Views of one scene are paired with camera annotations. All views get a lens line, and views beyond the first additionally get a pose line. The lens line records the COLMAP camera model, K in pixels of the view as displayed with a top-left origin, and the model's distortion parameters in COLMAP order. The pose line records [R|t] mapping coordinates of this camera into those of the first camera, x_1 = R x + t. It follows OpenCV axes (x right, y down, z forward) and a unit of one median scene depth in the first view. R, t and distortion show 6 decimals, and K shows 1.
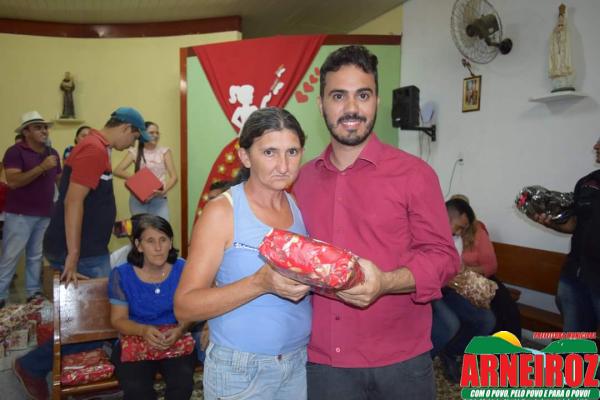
lens RADIAL K [[462.7, 0, 298.2], [0, 462.7, 200.4], [0, 0, 1]] dist [-0.022615, 0.015124]
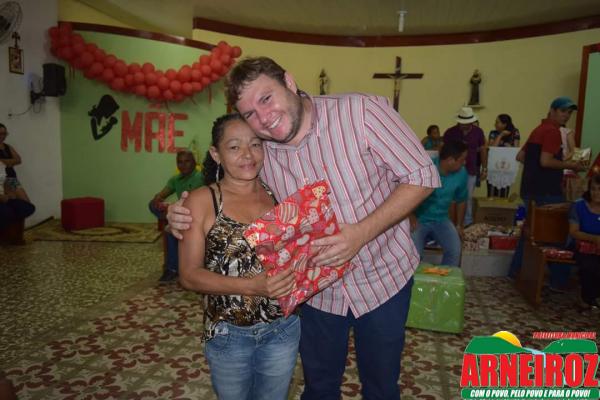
lens RADIAL K [[462.7, 0, 297.5], [0, 462.7, 199.7], [0, 0, 1]] dist [-0.022615, 0.015124]
pose [[0.782143, 0.093487, -0.616046, -0.061578], [-0.056754, 0.995259, 0.078978, 0.024617], [0.620509, -0.026810, 0.783741, -0.456782]]
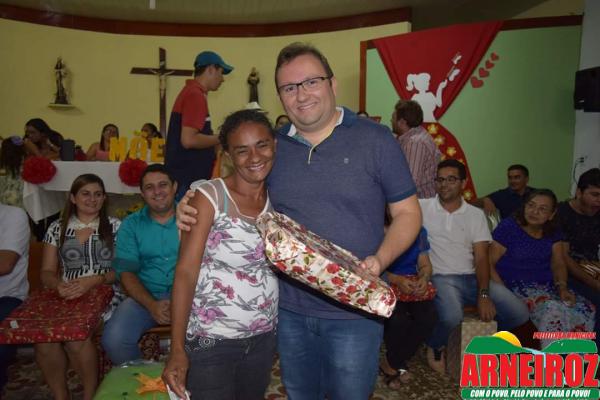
lens RADIAL K [[462.7, 0, 299.6], [0, 462.7, 197.7], [0, 0, 1]] dist [-0.022615, 0.015124]
pose [[0.968301, 0.021835, -0.248829, -0.117455], [-0.015604, 0.999514, 0.026987, 0.015519], [0.249298, -0.022248, 0.968171, -0.115619]]
